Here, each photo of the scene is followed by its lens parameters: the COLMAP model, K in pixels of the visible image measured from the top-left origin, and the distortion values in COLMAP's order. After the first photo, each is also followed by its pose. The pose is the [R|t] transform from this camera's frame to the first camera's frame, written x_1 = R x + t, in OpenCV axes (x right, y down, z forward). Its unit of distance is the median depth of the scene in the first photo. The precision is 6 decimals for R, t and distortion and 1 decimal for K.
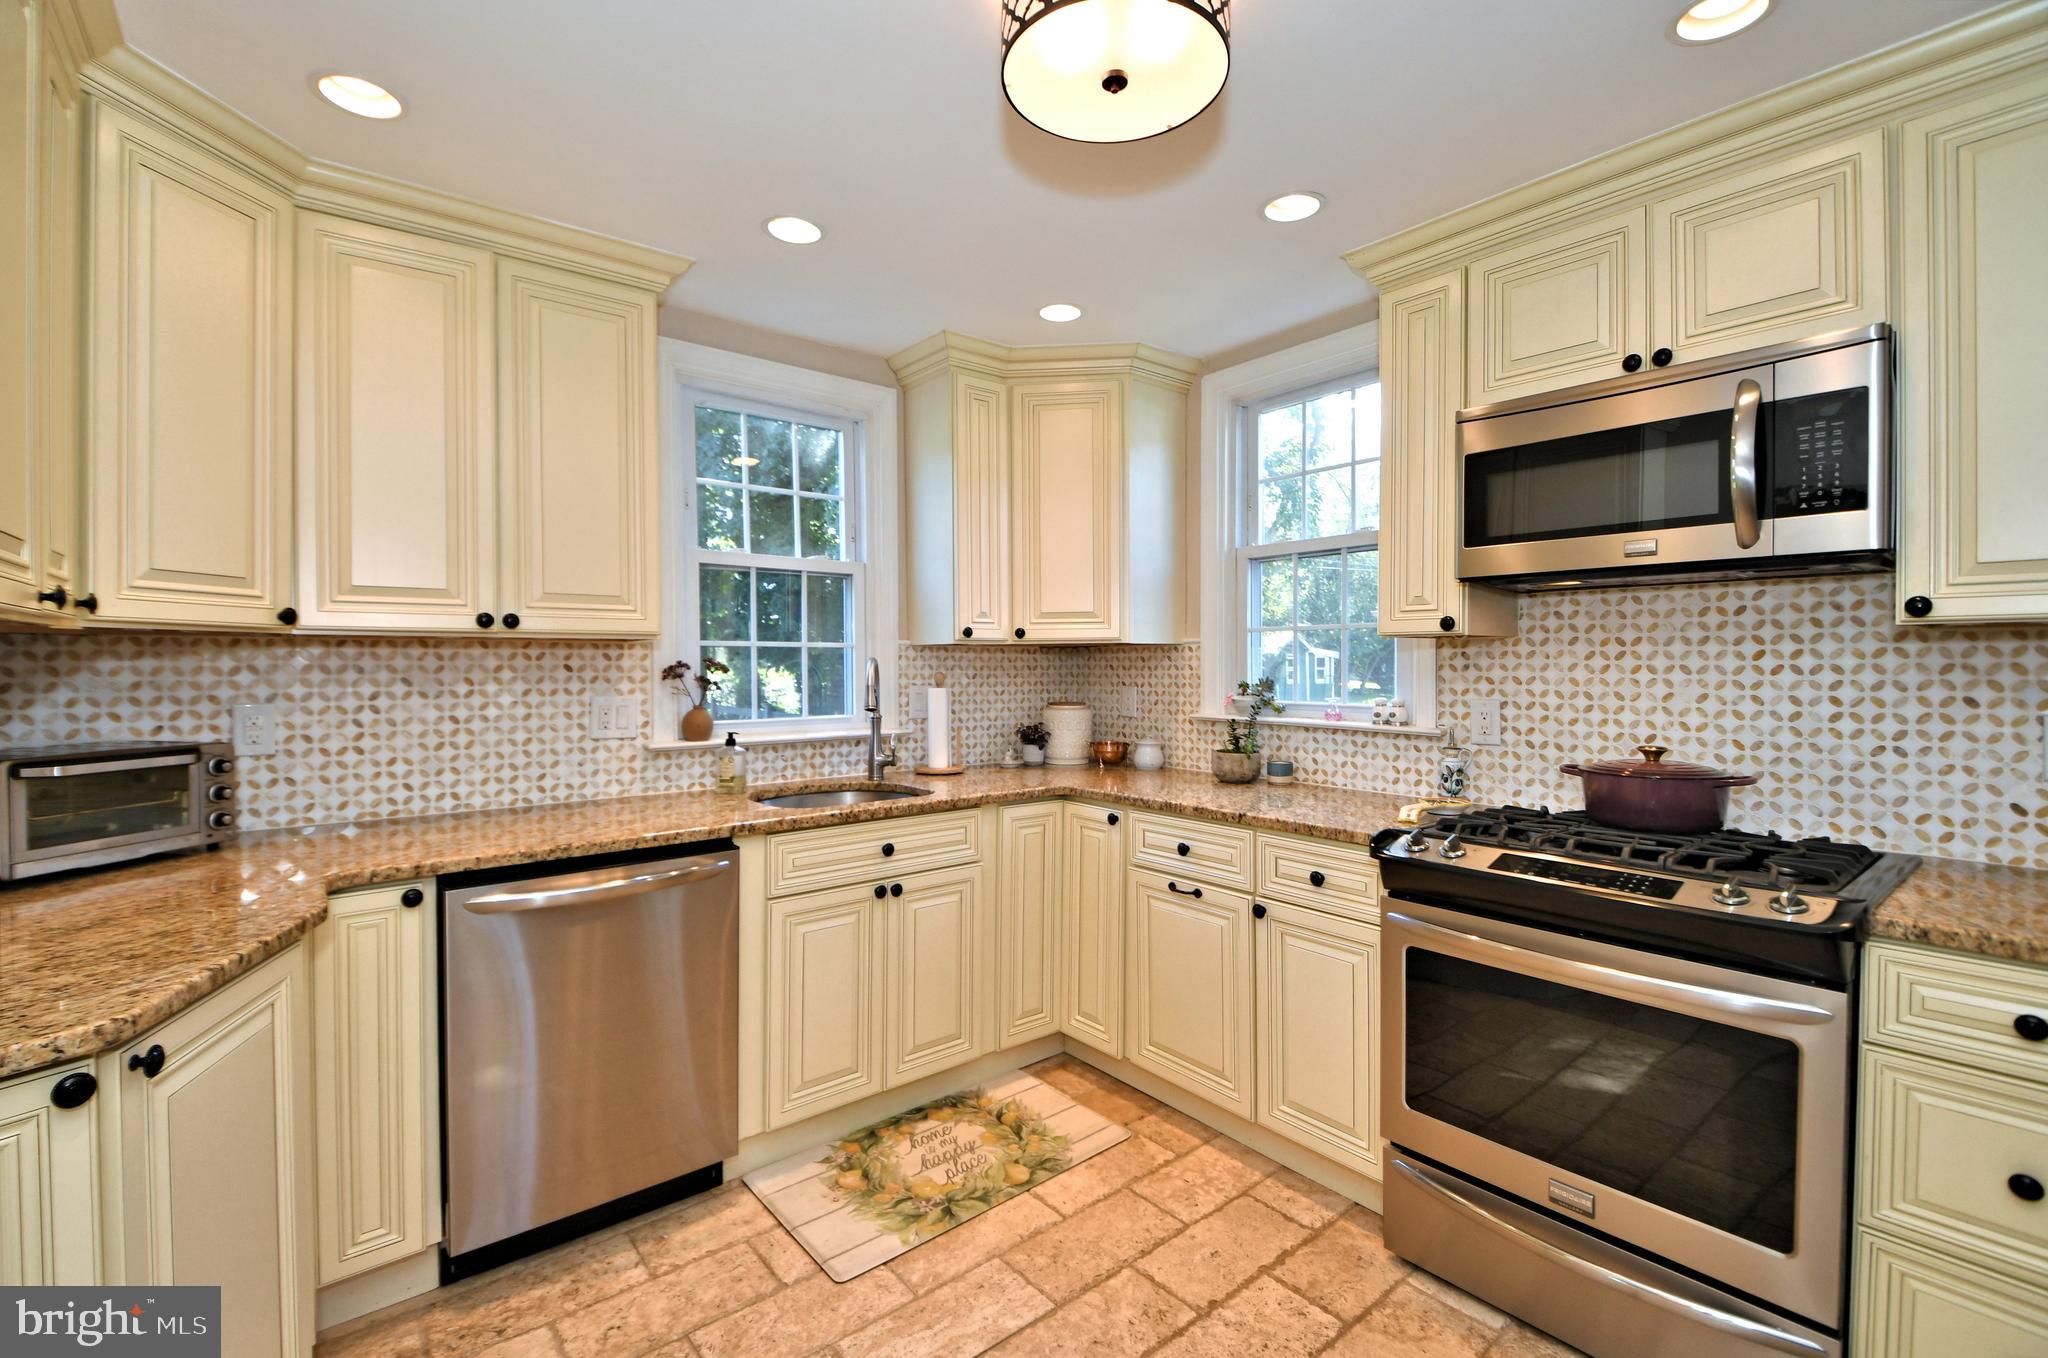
lens RADIAL K [[891.8, 0, 1027.2], [0, 891.8, 671.9], [0, 0, 1]] dist [0.047373, -0.042257]
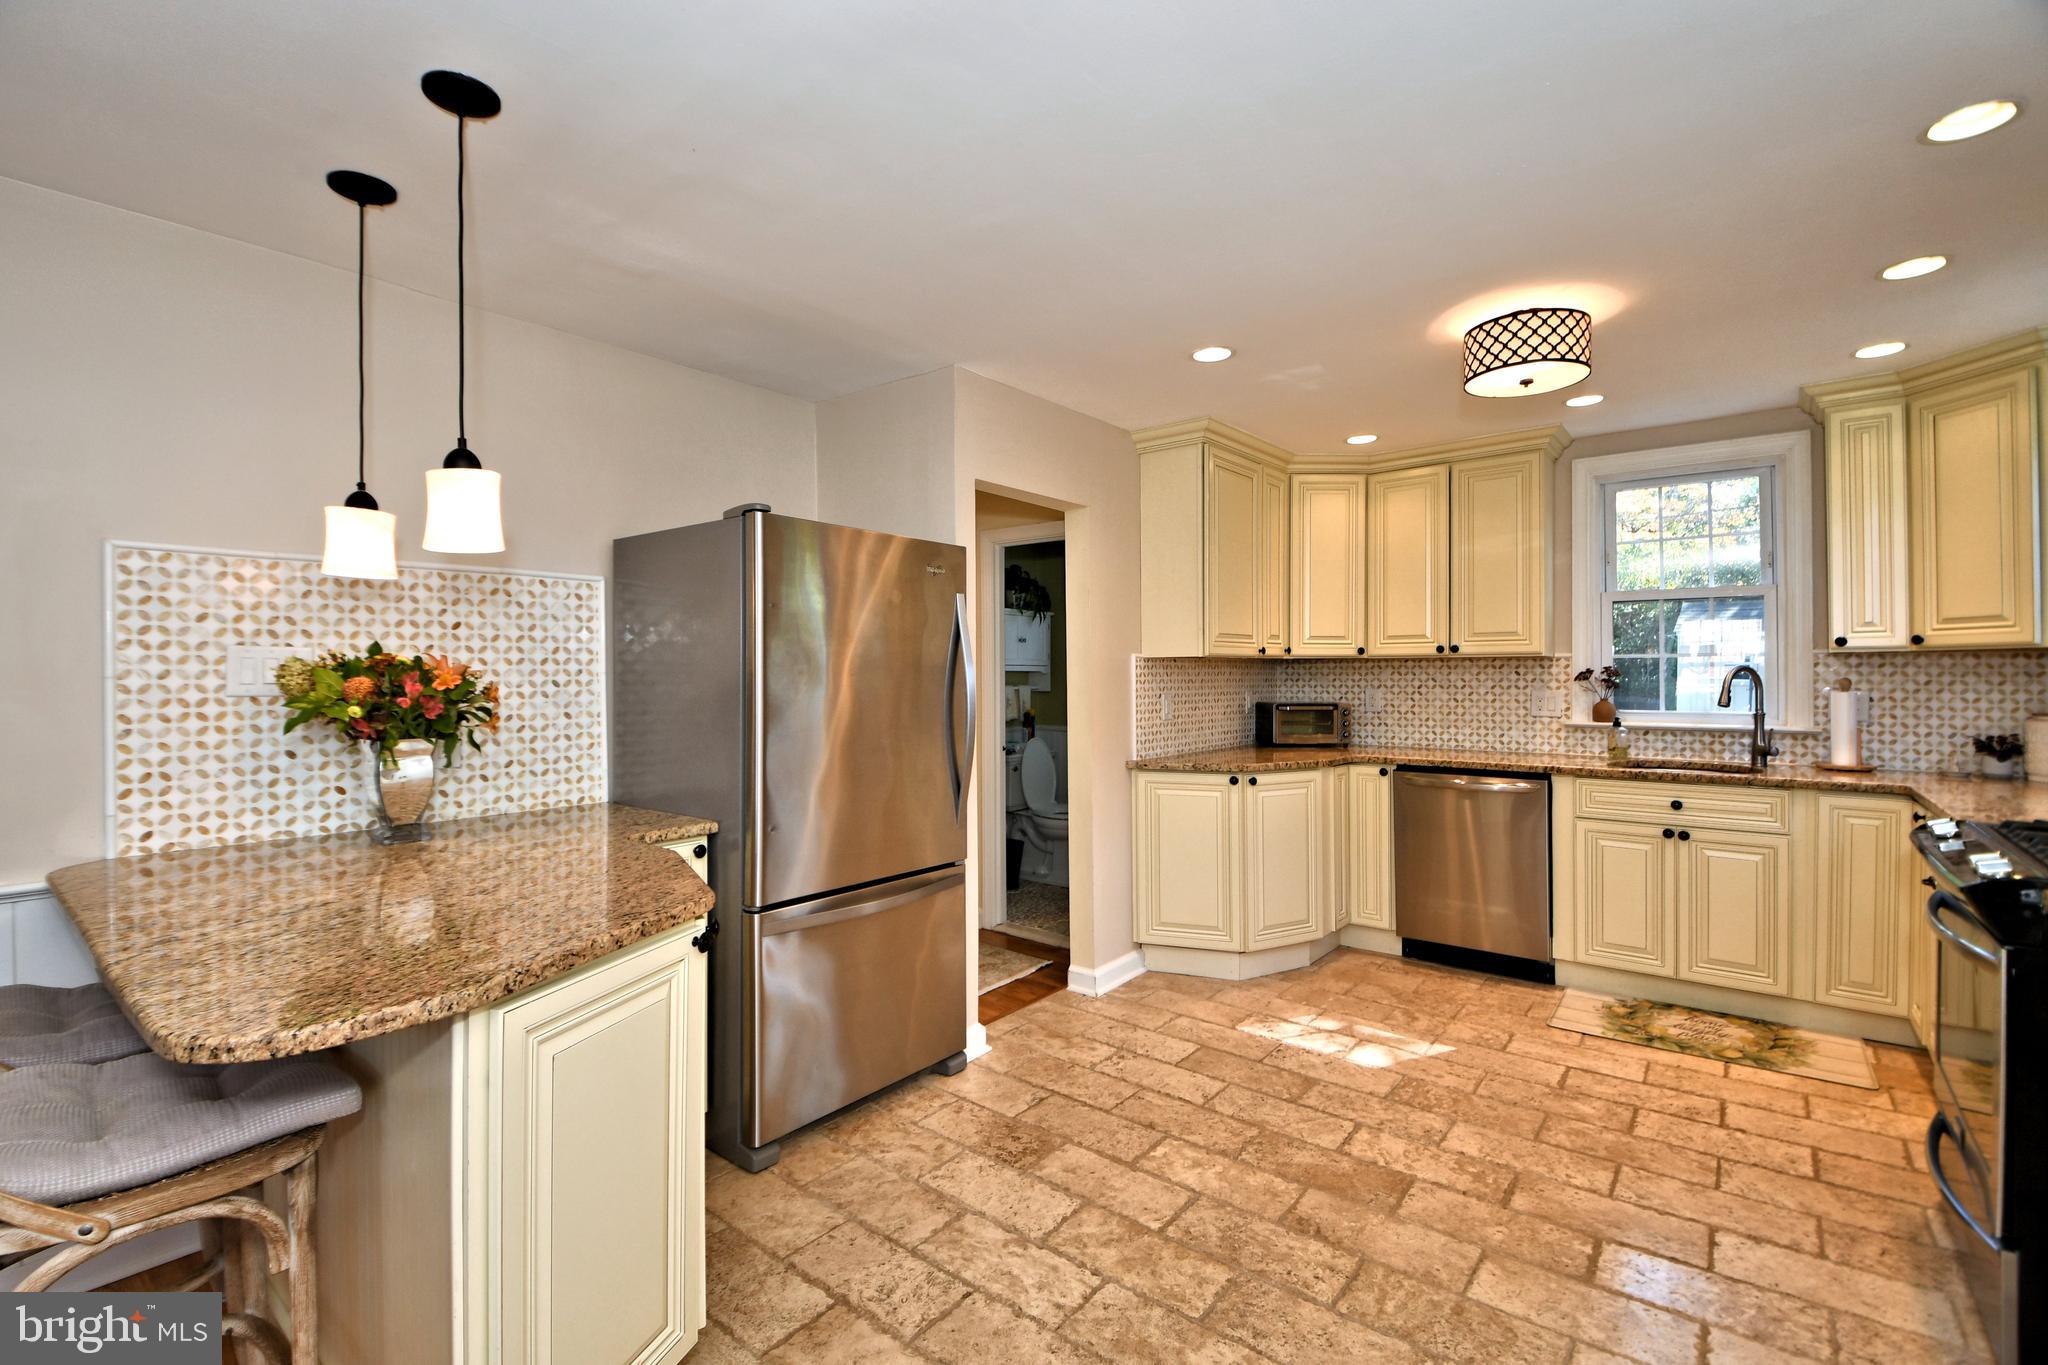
lens RADIAL K [[912.2, 0, 994.1], [0, 912.2, 671.3], [0, 0, 1]] dist [0.000994, -0.013341]
pose [[0.183469, -0.000670, -0.983025, 1.060378], [-0.007874, 0.999967, -0.002151, 0.003839], [0.982994, 0.008135, 0.183458, -0.305165]]
